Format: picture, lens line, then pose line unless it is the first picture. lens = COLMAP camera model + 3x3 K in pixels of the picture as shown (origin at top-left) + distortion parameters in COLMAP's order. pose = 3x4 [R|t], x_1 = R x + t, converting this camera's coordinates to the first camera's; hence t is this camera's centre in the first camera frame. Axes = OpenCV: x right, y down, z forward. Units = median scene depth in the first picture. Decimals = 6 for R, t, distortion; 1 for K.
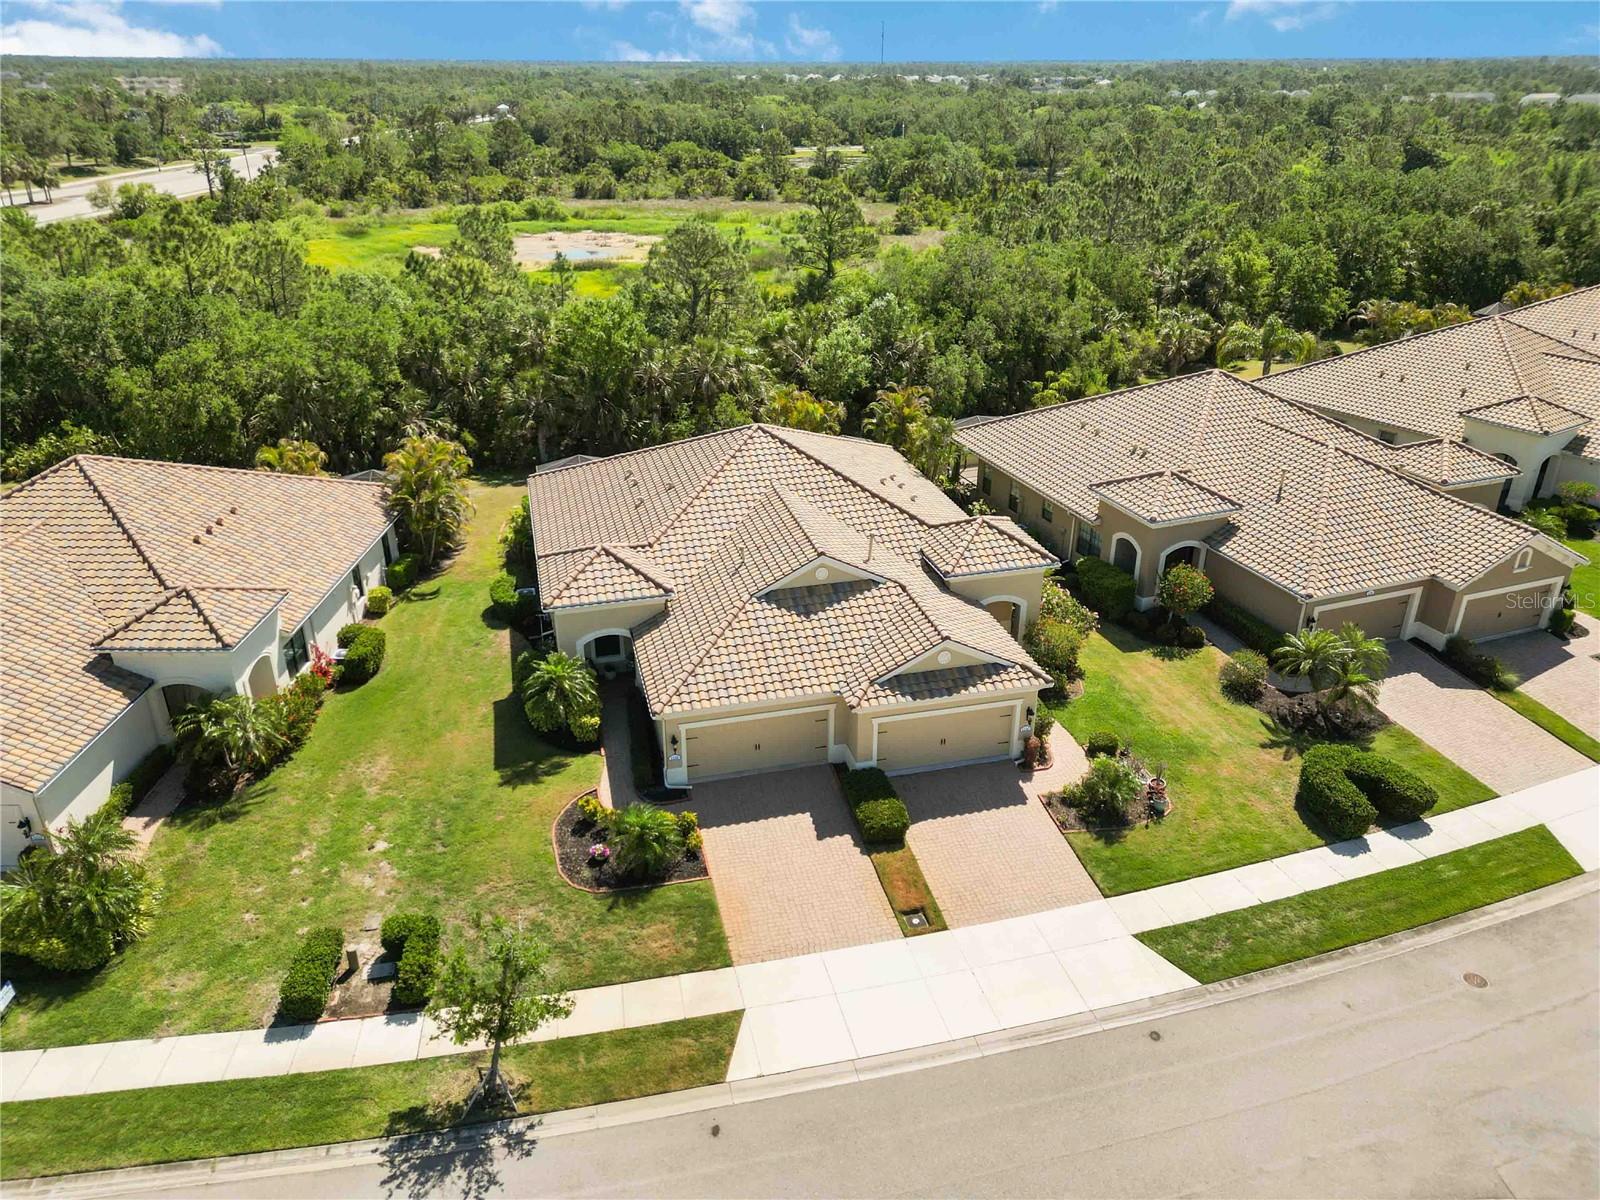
lens RADIAL K [[1124.7, 0, 795.3], [0, 1124.7, 600.9], [0, 0, 1]] dist [0.035043, -0.021453]
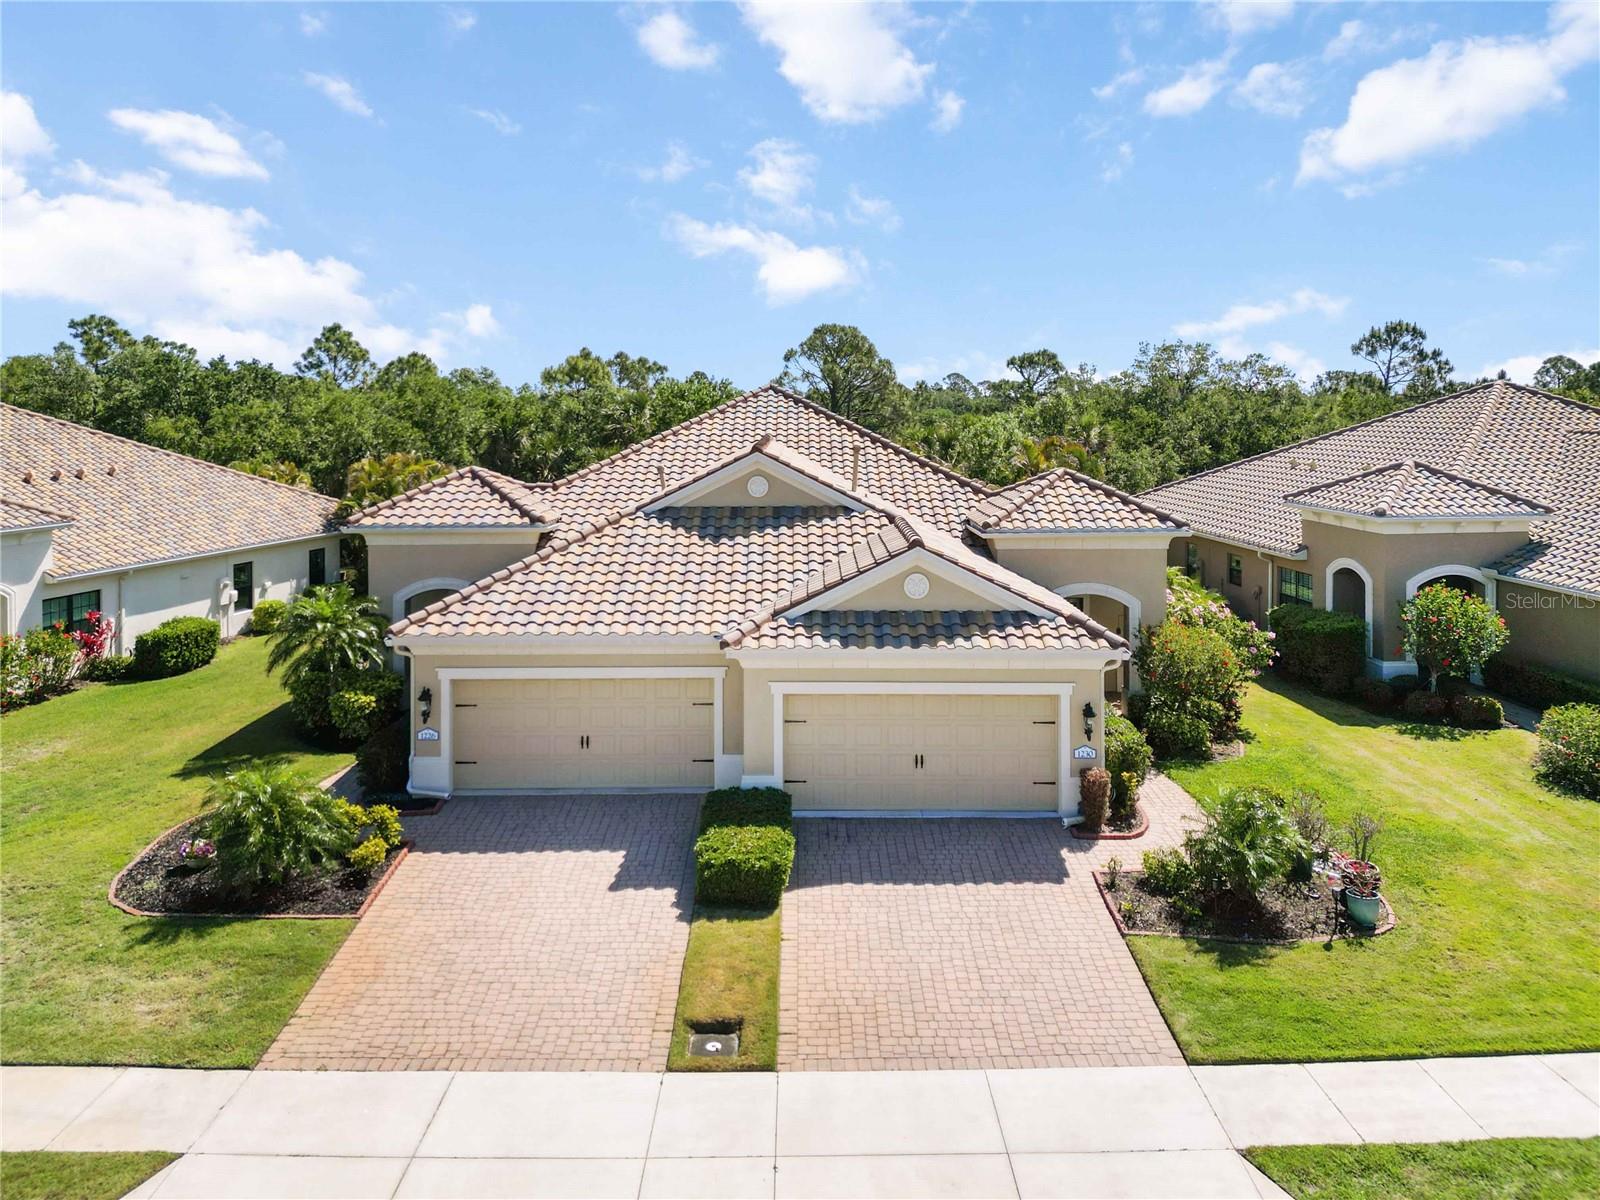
lens RADIAL K [[1181.3, 0, 798.6], [0, 1181.3, 437.2], [0, 0, 1]] dist [0.045738, -0.022951]
pose [[0.969534, 0.007674, -0.244836, 0.184740], [-0.106056, 0.914120, -0.391326, 0.183378], [0.220806, 0.405371, 0.887085, 0.380388]]
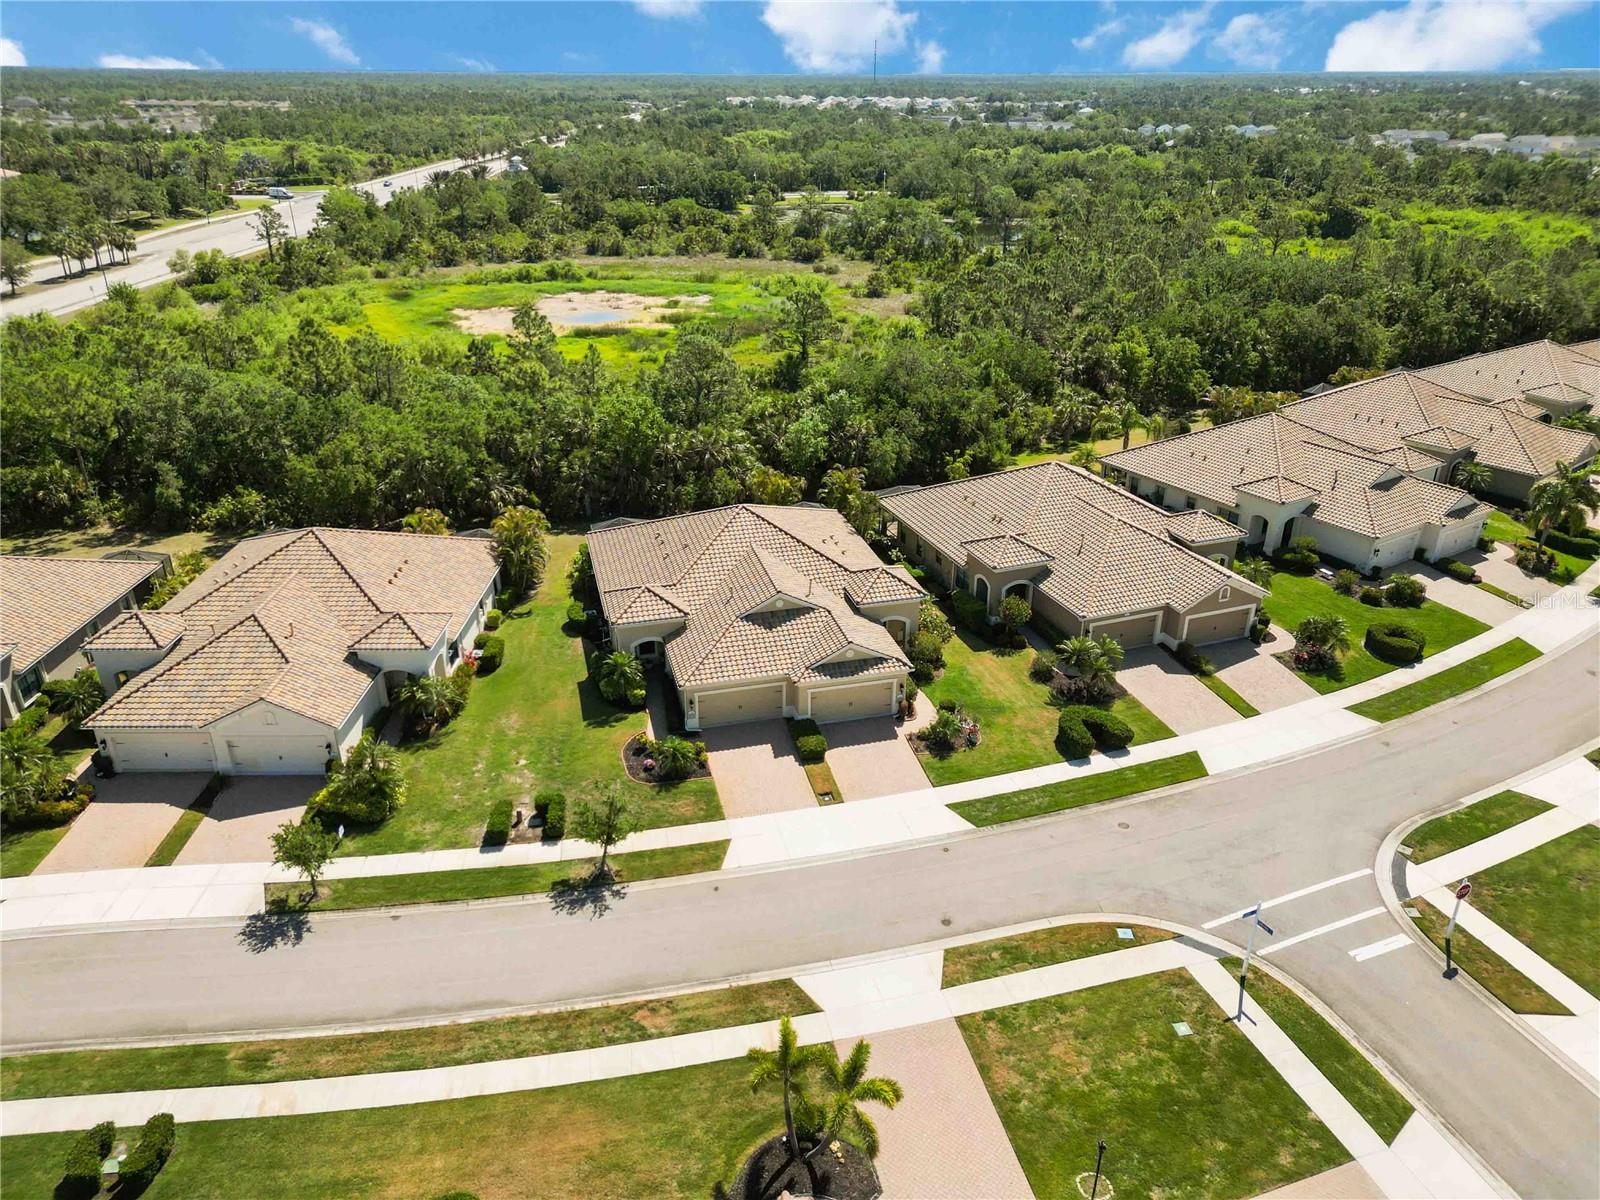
lens RADIAL K [[1124.7, 0, 799.0], [0, 1124.7, 603.7], [0, 0, 1]] dist [0.035043, -0.021453]
pose [[0.999972, -0.000052, 0.007447, 0.036459], [0.000090, 0.999987, -0.005145, -0.014263], [-0.007447, 0.005145, 0.999959, -0.596617]]
